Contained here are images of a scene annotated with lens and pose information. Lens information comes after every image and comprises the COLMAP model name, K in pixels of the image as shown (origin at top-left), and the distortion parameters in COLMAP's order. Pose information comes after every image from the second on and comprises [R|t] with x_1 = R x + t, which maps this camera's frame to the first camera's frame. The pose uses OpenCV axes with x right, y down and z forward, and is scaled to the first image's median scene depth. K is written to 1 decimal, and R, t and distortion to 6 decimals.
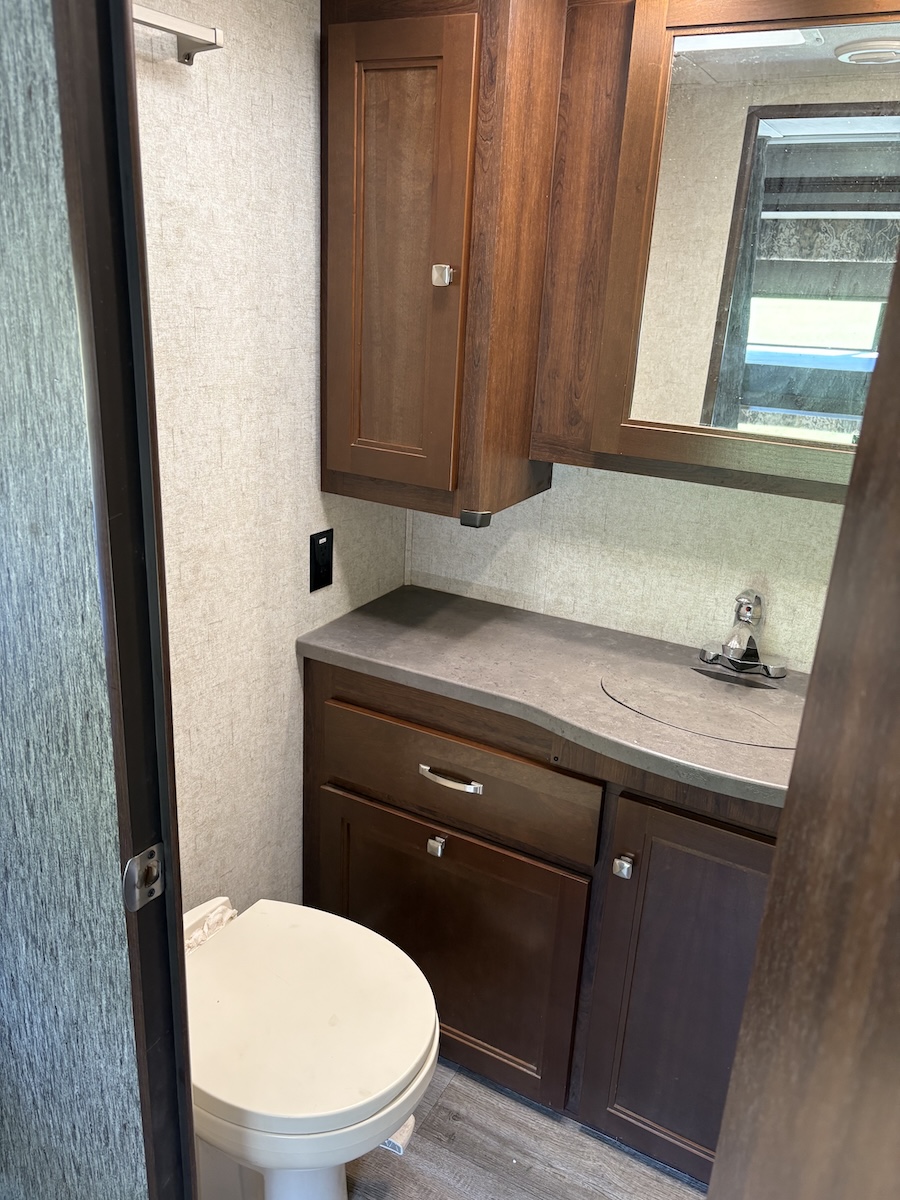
lens RADIAL K [[907.2, 0, 452.6], [0, 907.2, 602.5], [0, 0, 1]] dist [0.022267, -0.003131]
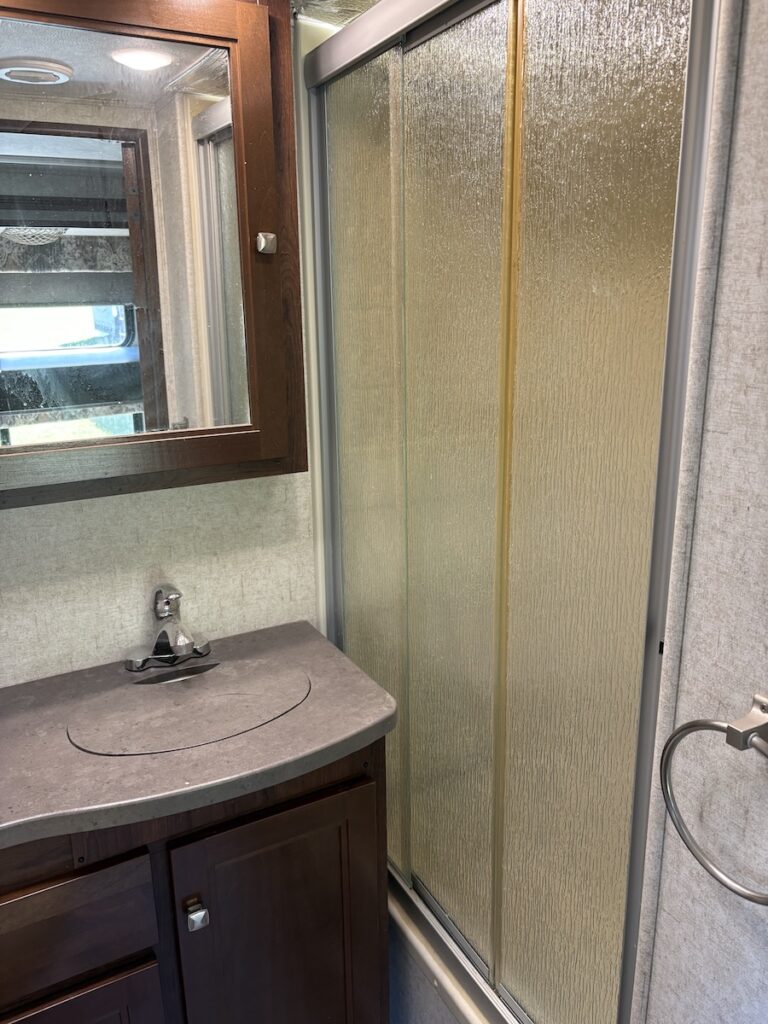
lens RADIAL K [[774.2, 0, 383.4], [0, 774.2, 506.3], [0, 0, 1]] dist [0.022267, -0.003131]
pose [[0.528204, -0.273951, 0.803711, -0.206229], [0.321599, 0.940554, 0.109237, -0.109282], [-0.785859, 0.200773, 0.584907, 0.285637]]
